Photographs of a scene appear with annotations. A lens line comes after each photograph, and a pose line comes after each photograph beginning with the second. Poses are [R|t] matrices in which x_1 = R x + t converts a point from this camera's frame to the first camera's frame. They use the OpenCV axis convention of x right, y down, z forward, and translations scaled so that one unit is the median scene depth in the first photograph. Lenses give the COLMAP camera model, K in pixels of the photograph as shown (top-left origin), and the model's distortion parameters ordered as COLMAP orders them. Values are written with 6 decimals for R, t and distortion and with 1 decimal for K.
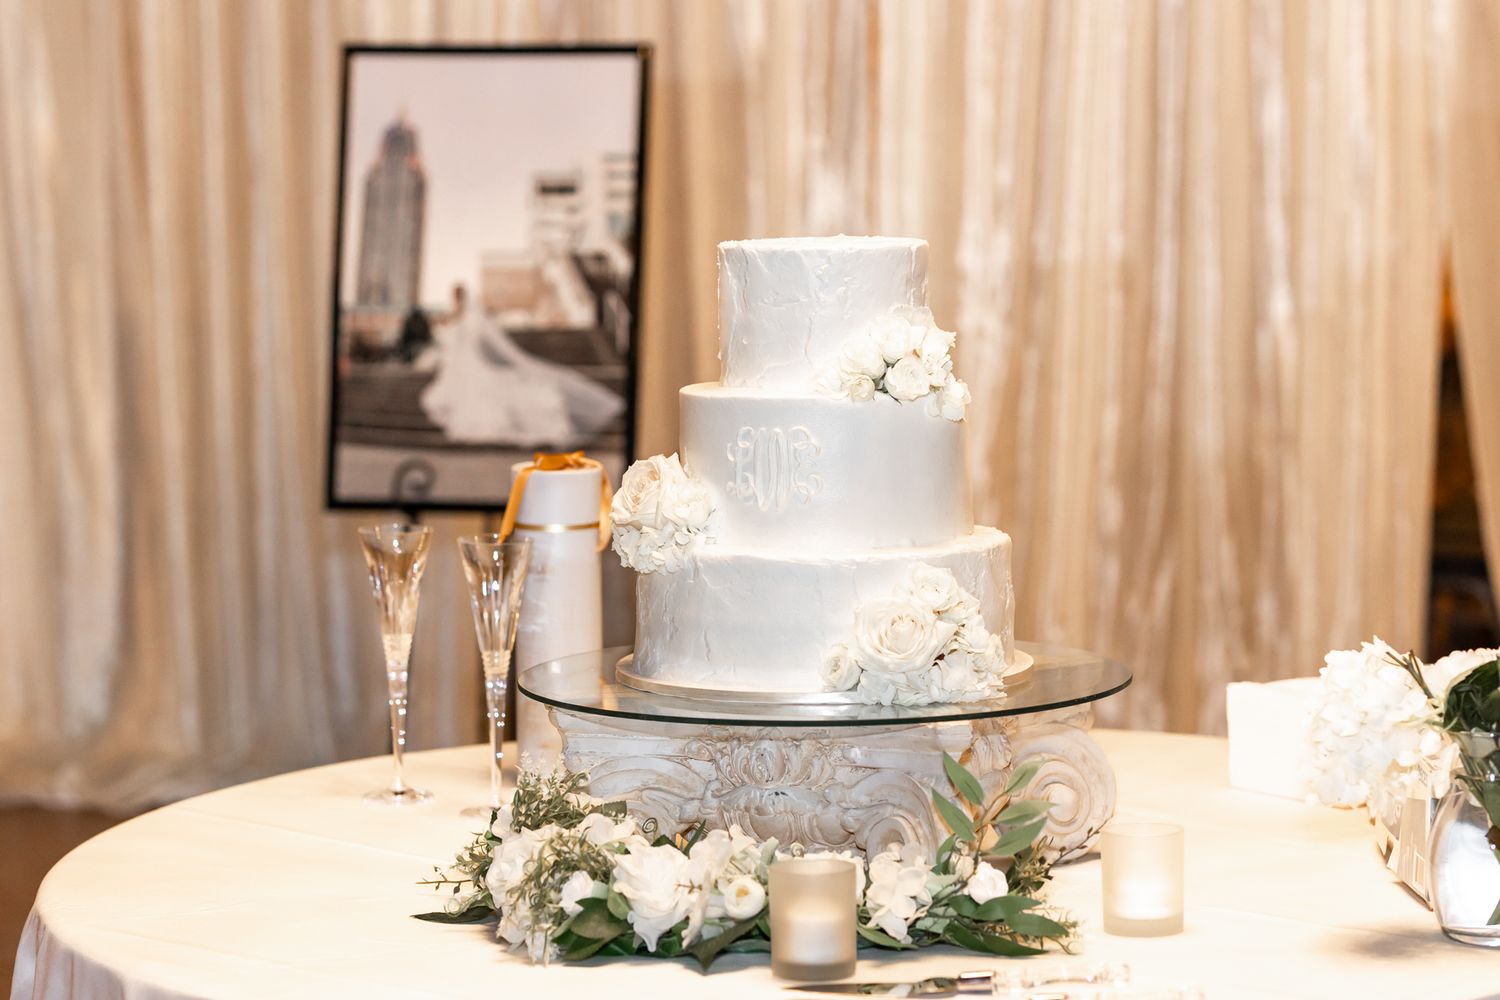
lens RADIAL K [[3600.4, 0, 750.0], [0, 3600.4, 500.0], [0, 0, 1]] dist [-0.579021, 8.760056]
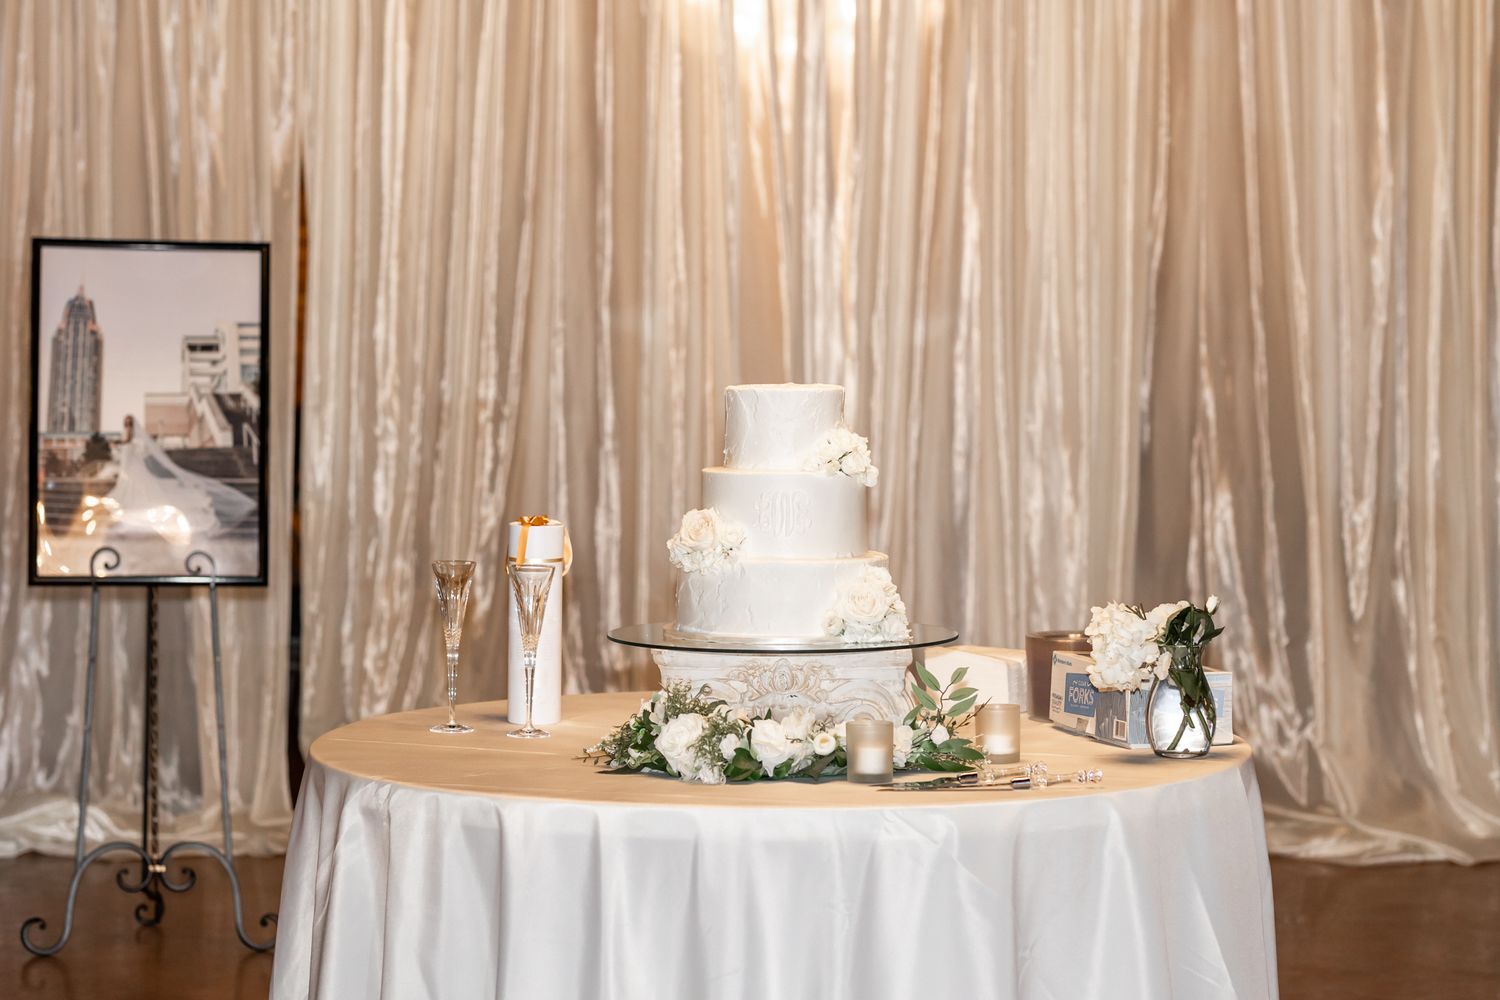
lens RADIAL K [[3600.4, 0, 750.0], [0, 3600.4, 500.0], [0, 0, 1]] dist [-0.579021, 8.760056]
pose [[0.938290, -0.006678, 0.345786, -0.331050], [0.020628, 0.999114, -0.036677, 0.026206], [-0.345235, 0.041546, 0.937596, -0.351767]]
